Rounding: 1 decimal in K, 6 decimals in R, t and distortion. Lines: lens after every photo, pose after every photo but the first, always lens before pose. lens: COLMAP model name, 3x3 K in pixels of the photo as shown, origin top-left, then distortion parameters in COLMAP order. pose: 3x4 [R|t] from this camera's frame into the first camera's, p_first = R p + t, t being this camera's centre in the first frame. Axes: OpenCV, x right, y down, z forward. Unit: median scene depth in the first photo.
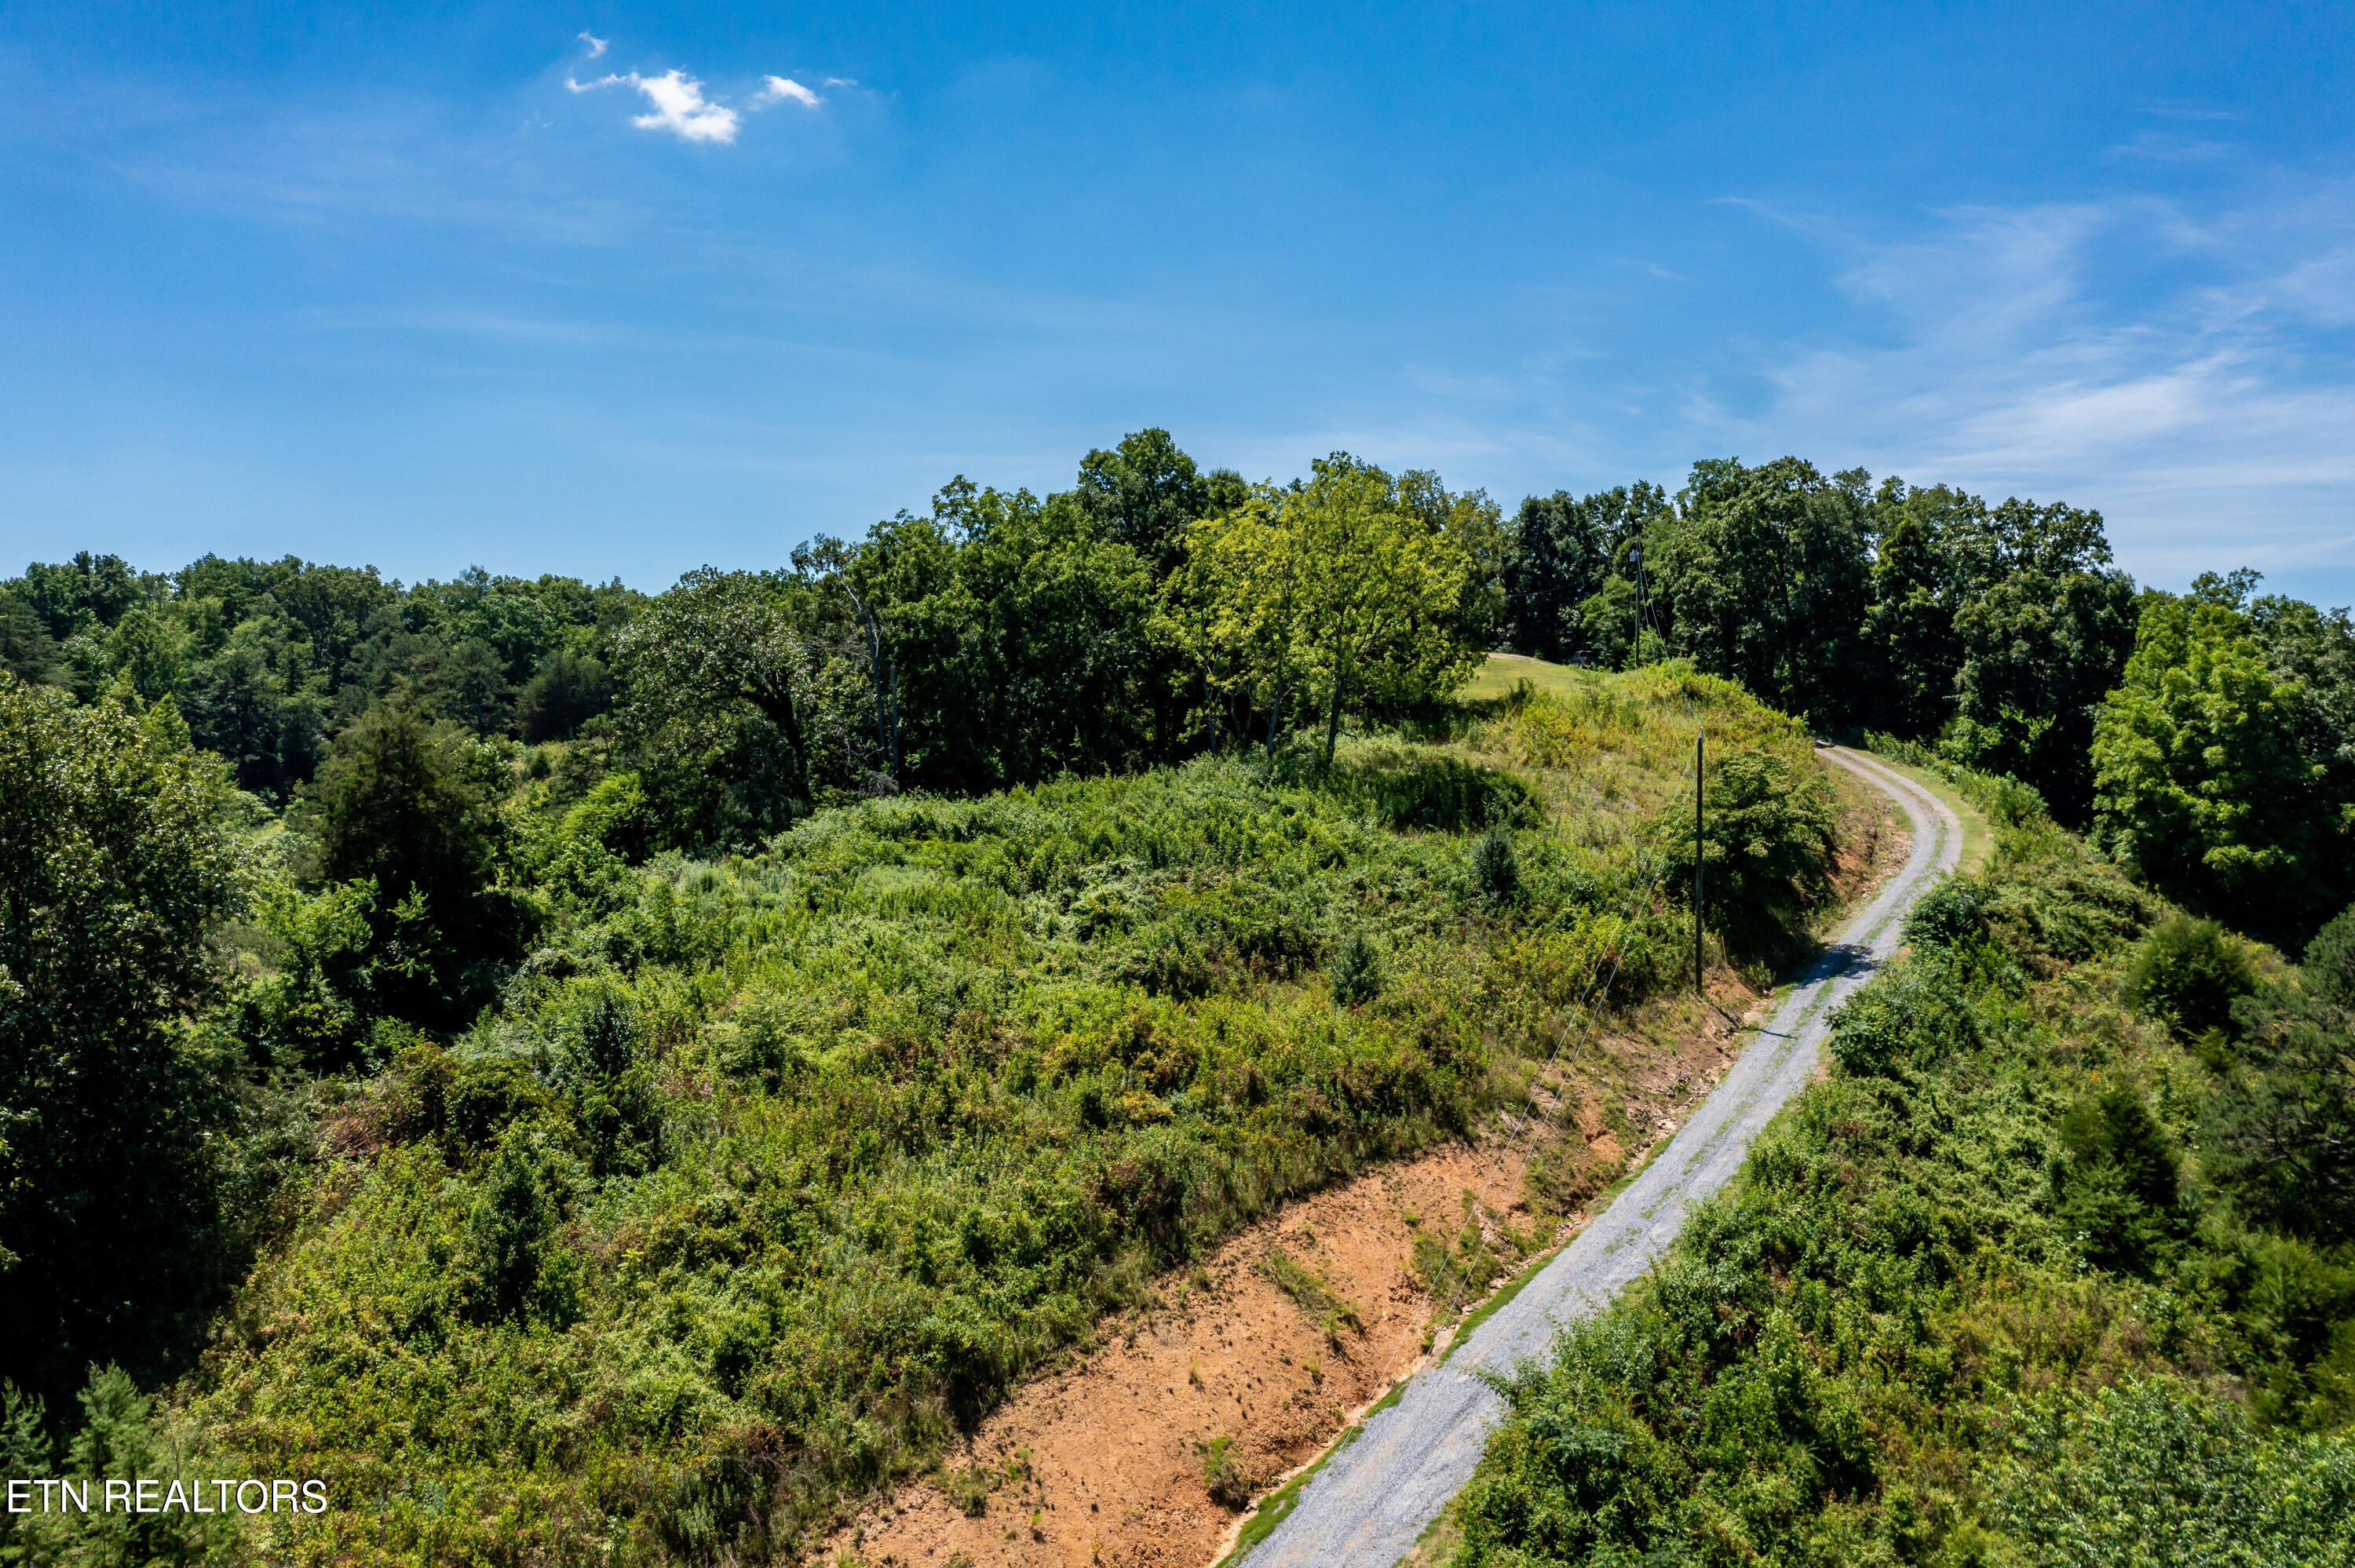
lens RADIAL K [[1874.2, 0, 1181.9], [0, 1874.2, 789.3], [0, 0, 1]] dist [0.000377, 0.012187]
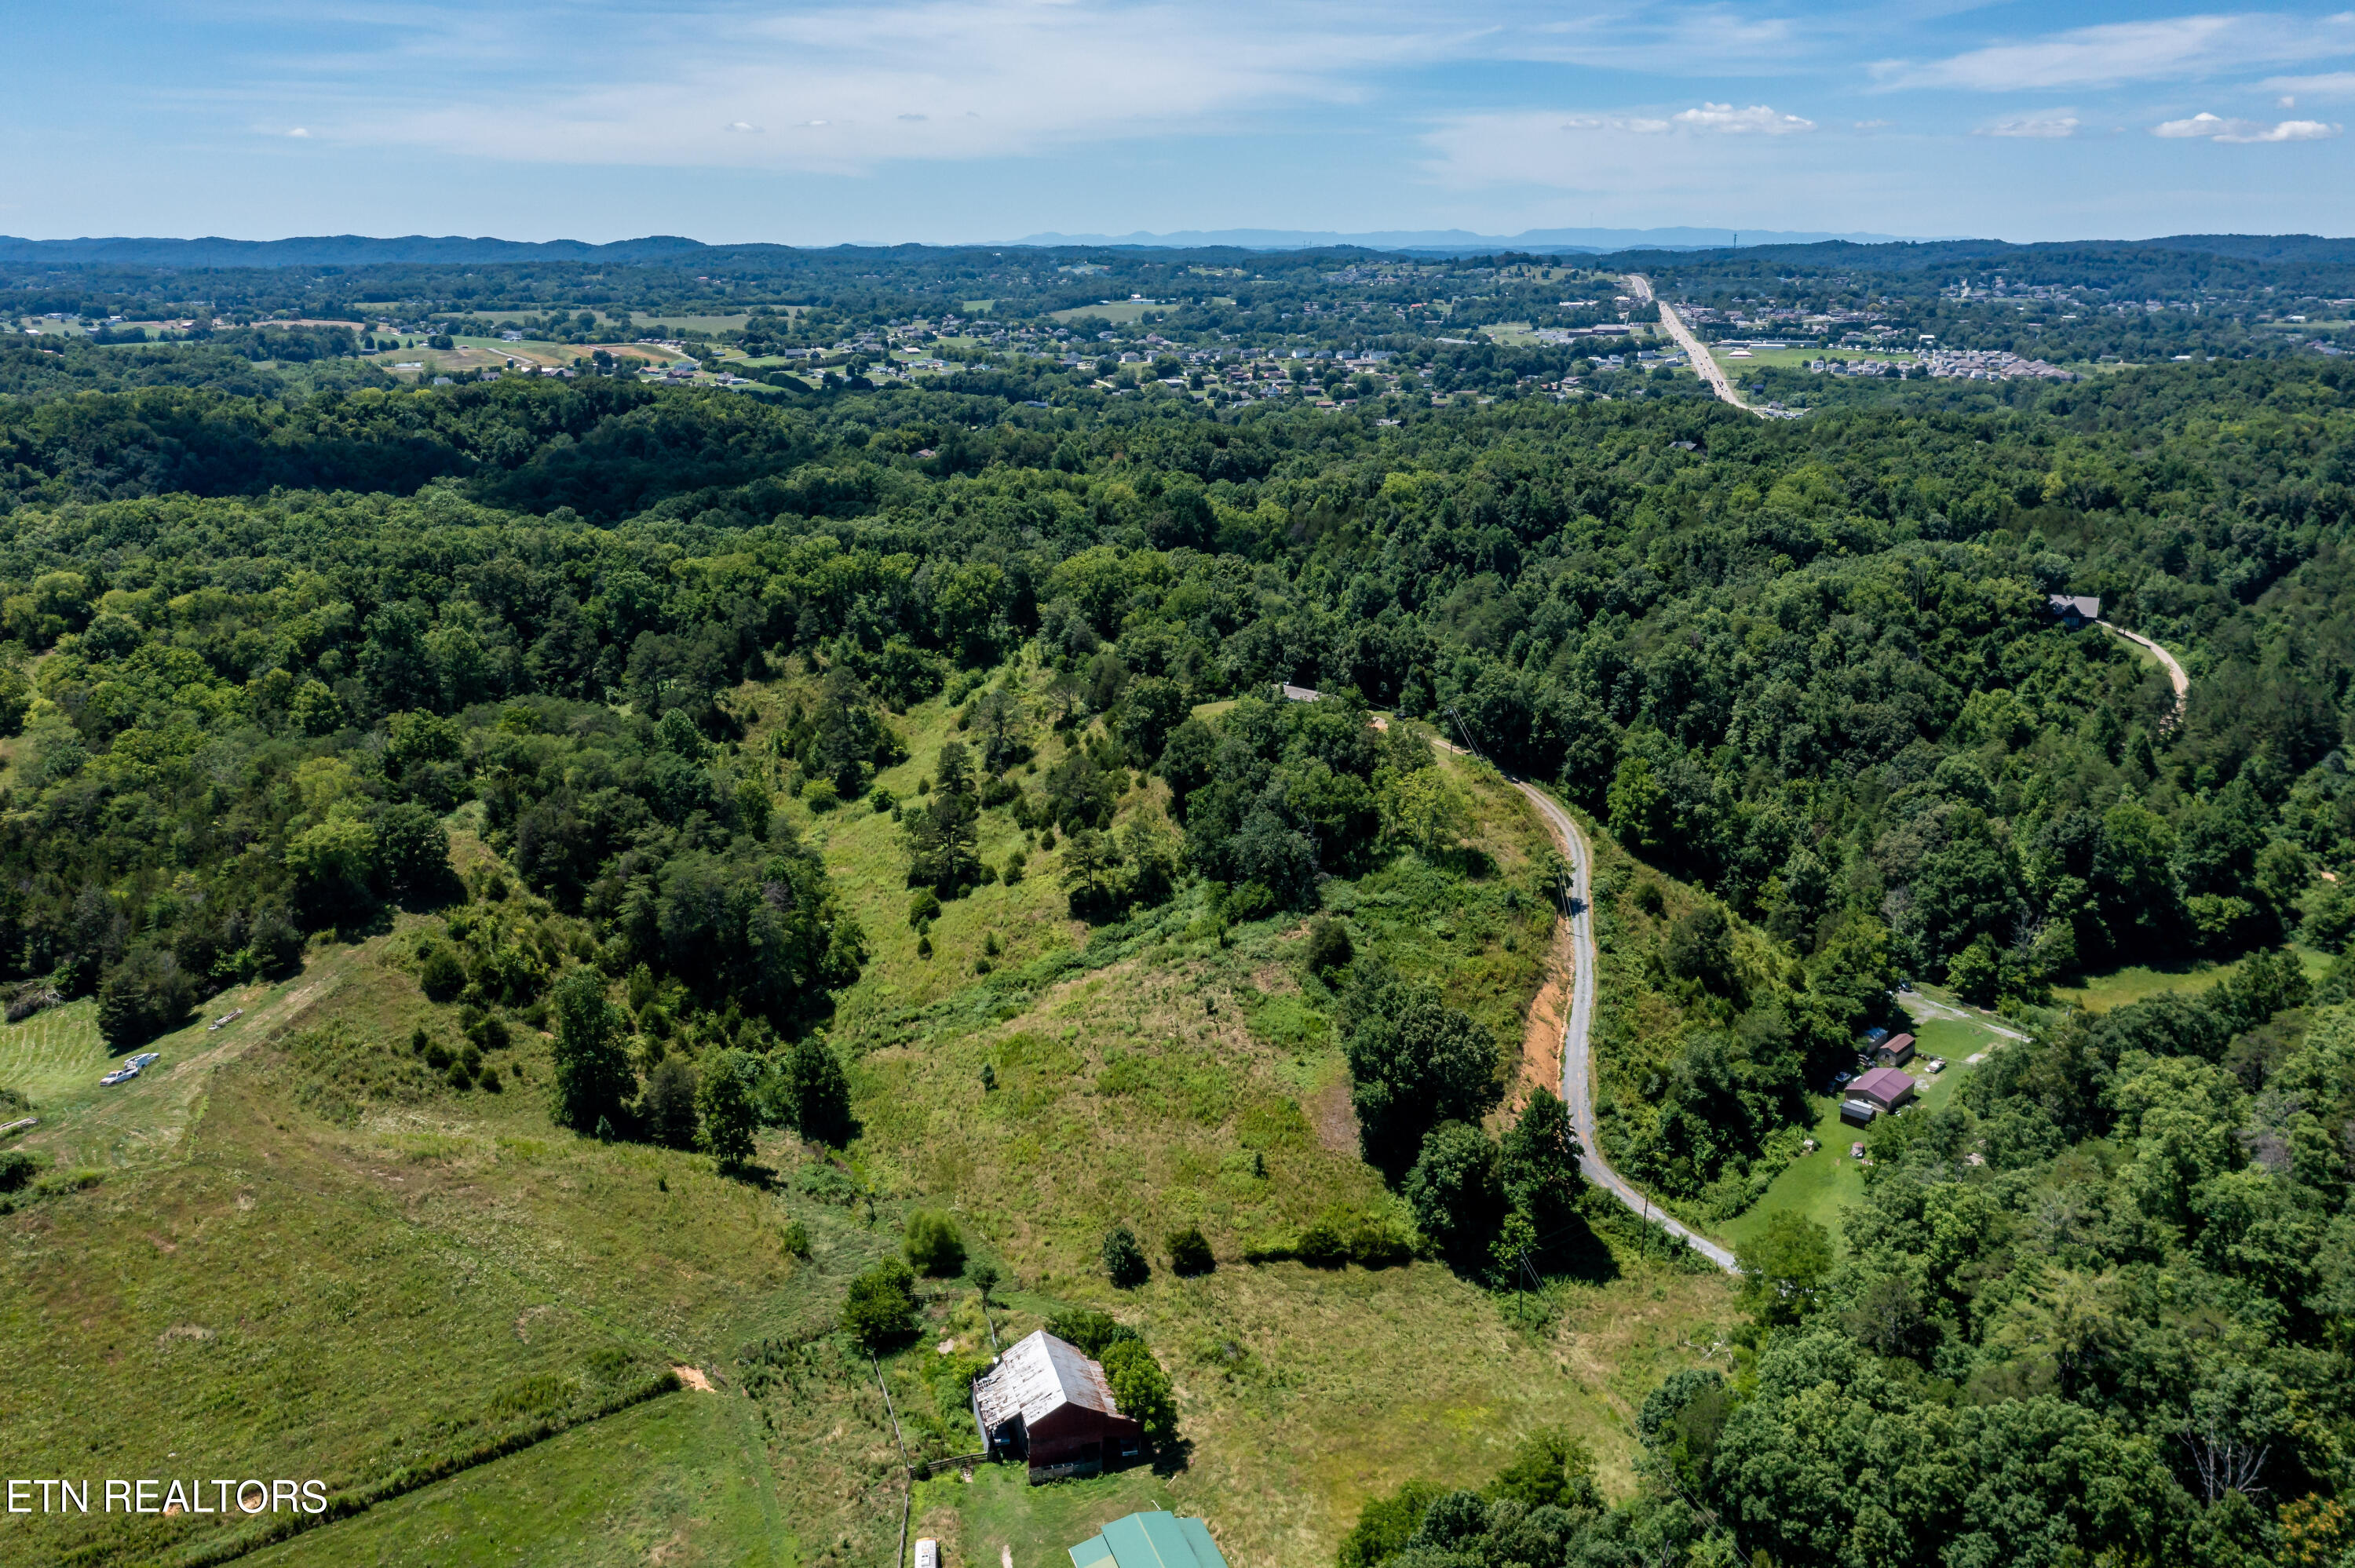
lens RADIAL K [[1874.2, 0, 1182.0], [0, 1874.2, 802.6], [0, 0, 1]] dist [0.000377, 0.012187]
pose [[0.925103, -0.110840, 0.363178, -2.323698], [0.009274, 0.962758, 0.270204, -1.508778], [-0.379602, -0.246599, 0.891679, -2.749933]]
